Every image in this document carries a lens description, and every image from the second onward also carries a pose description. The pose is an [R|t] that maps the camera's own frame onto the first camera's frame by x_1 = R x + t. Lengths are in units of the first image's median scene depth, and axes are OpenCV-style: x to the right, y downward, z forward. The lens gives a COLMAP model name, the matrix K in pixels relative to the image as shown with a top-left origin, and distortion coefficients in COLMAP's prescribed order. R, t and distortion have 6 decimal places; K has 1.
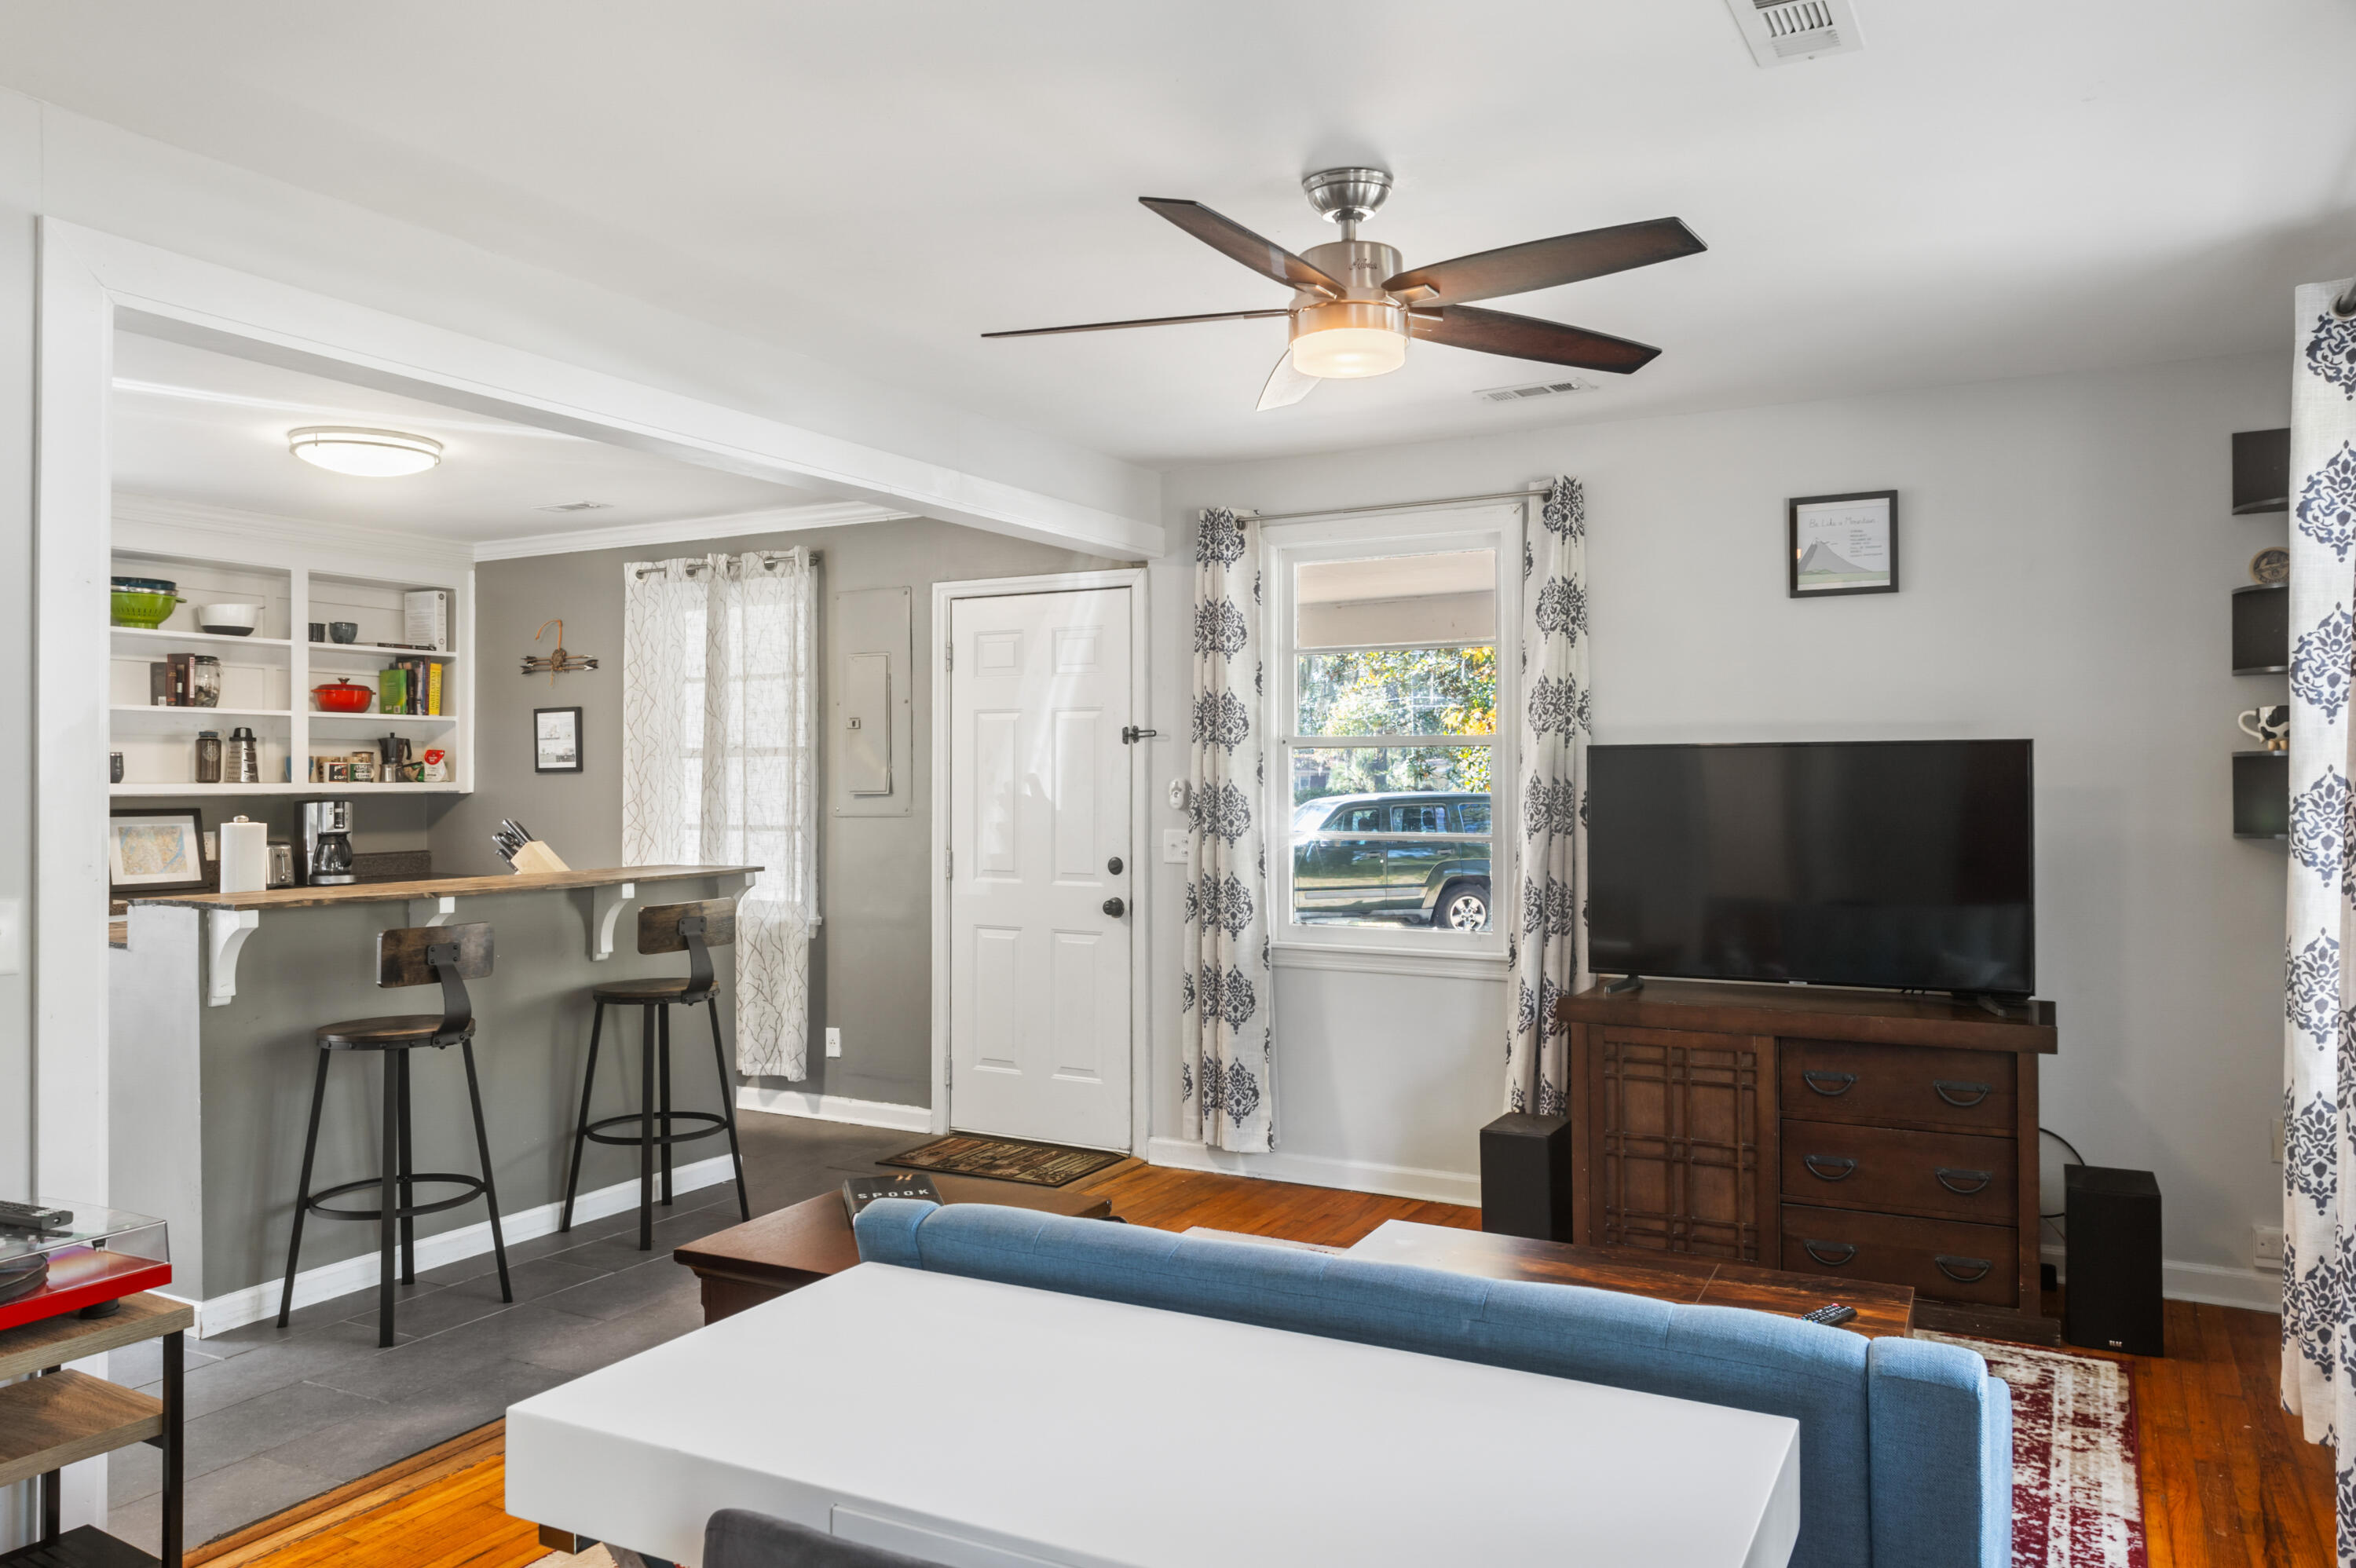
lens RADIAL K [[1616.6, 0, 1154.5], [0, 1616.6, 766.9], [0, 0, 1]] dist [0.019616, -0.012430]
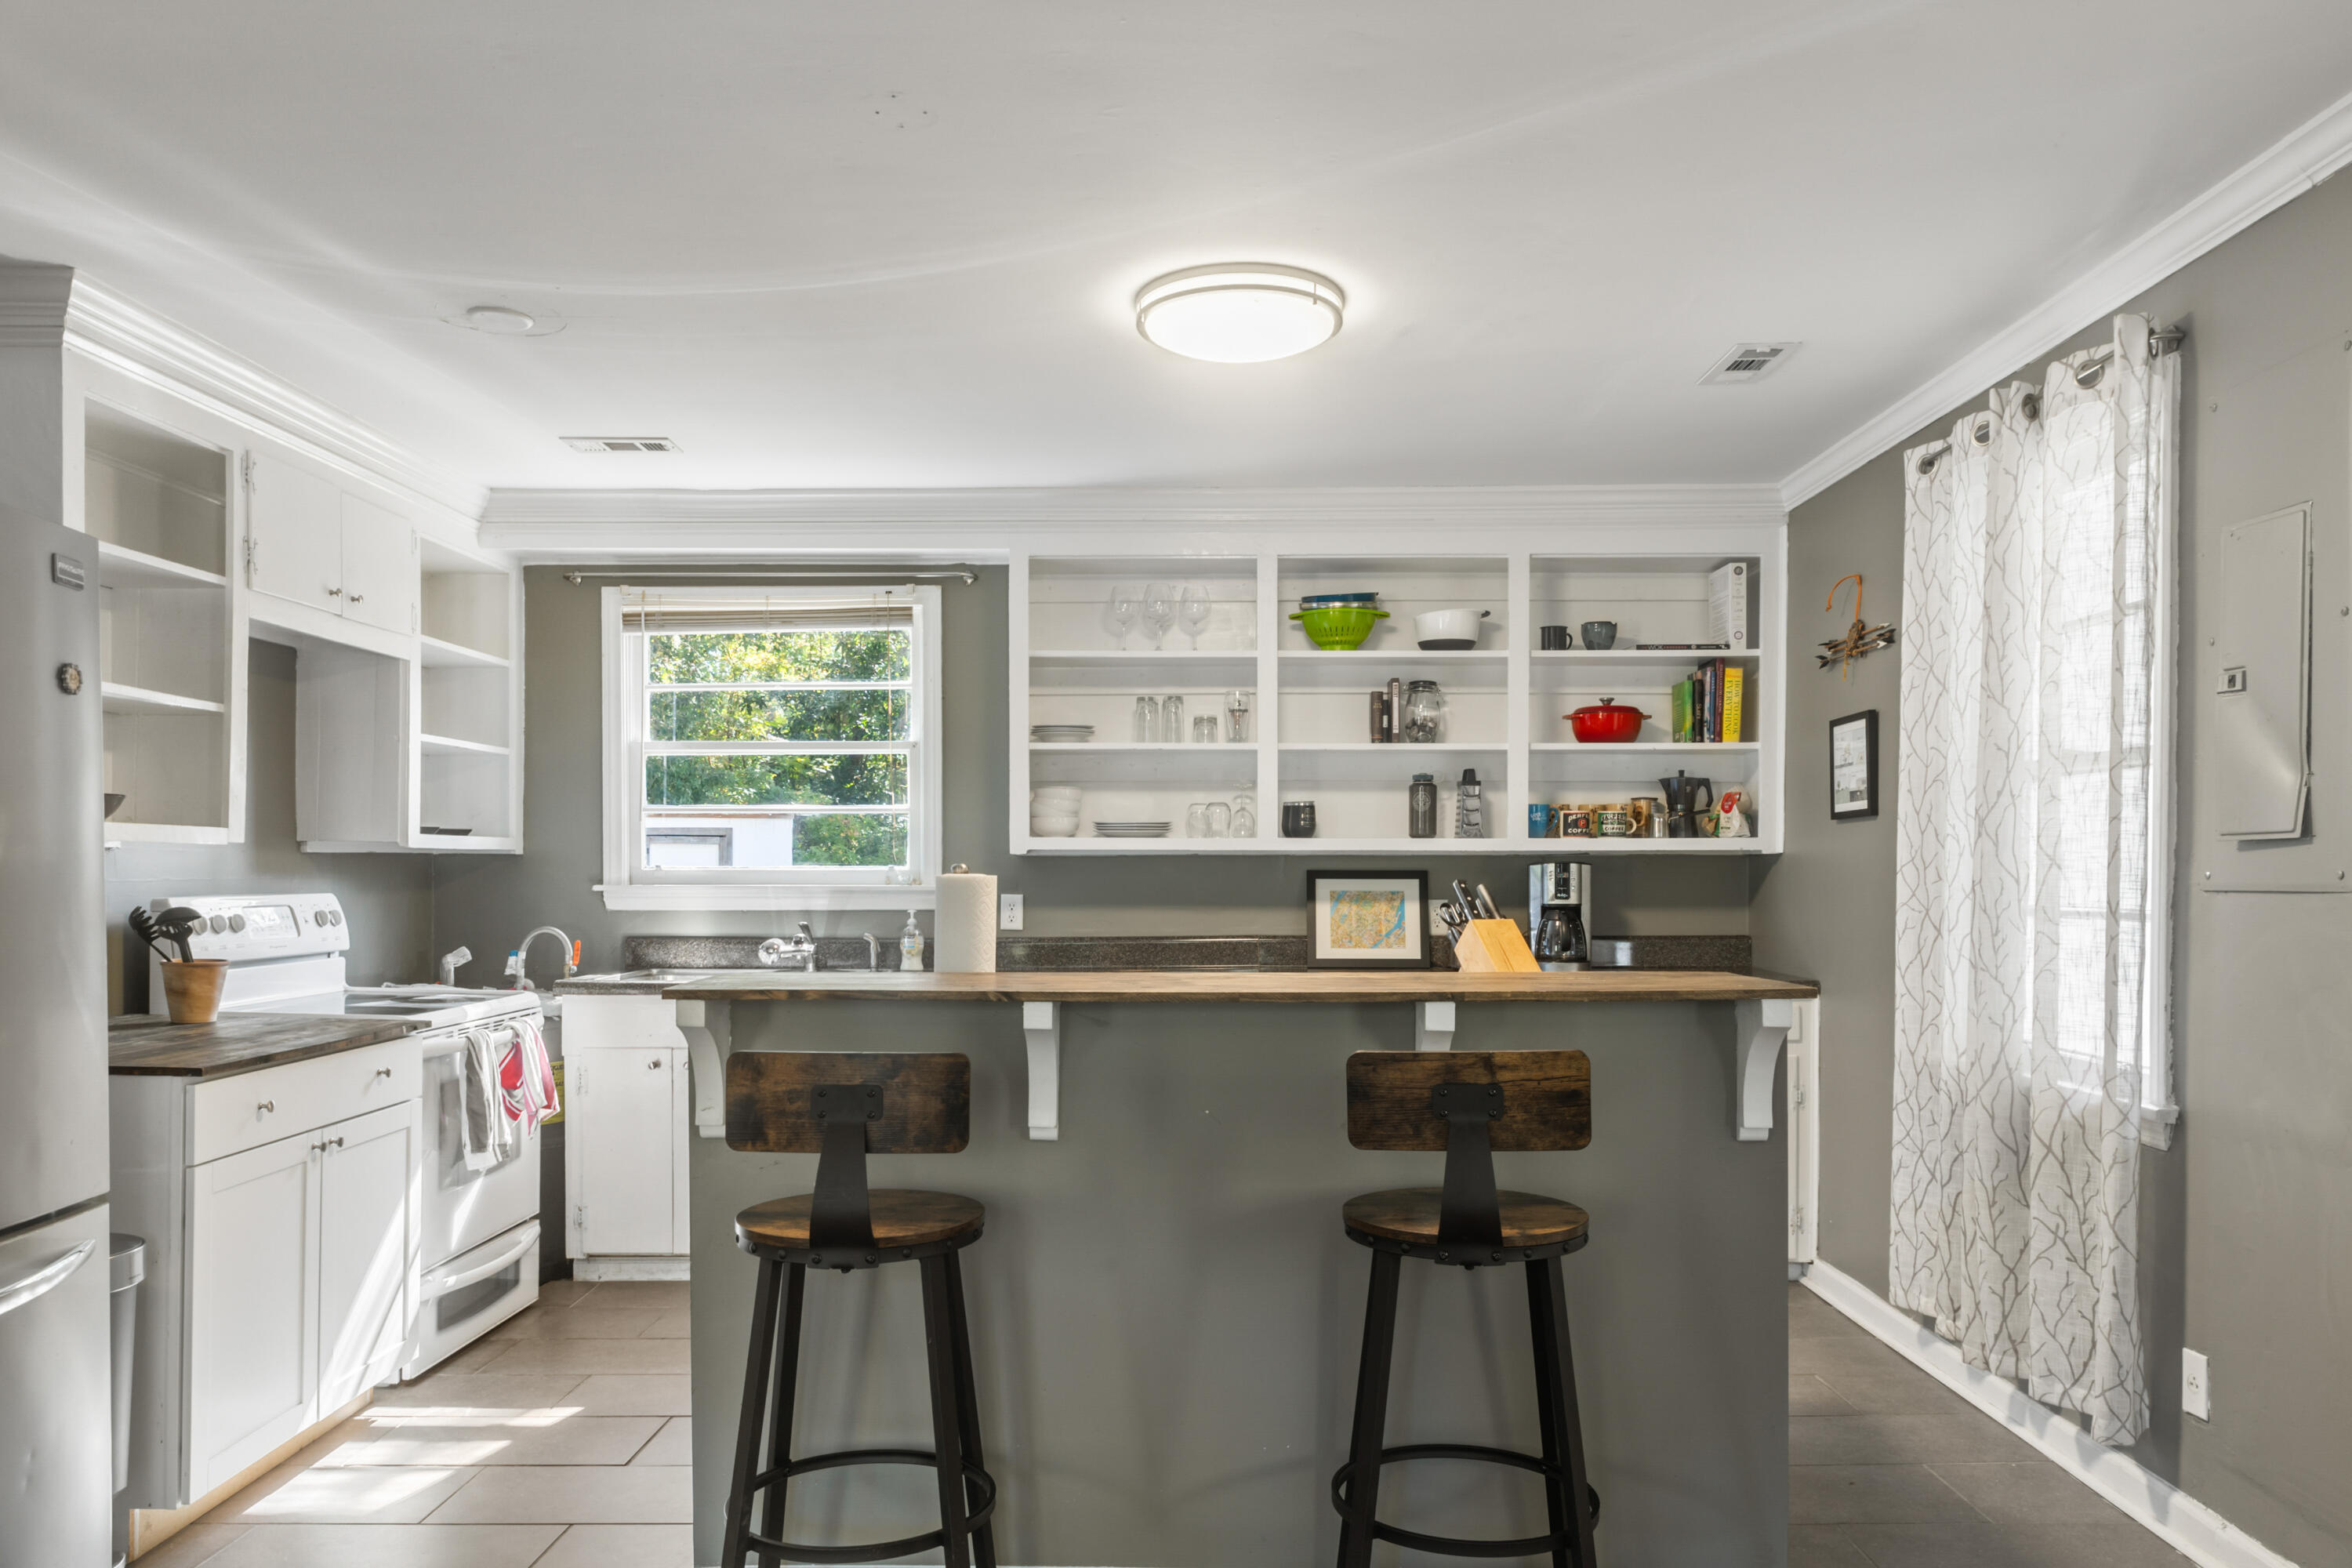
lens RADIAL K [[1614.1, 0, 1148.8], [0, 1614.1, 894.4], [0, 0, 1]] dist [0.019616, -0.012430]
pose [[0.471809, 0.017409, -0.881529, 0.064745], [0.004749, 0.999740, 0.022286, 0.019885], [0.881688, -0.014701, 0.471604, 0.520509]]
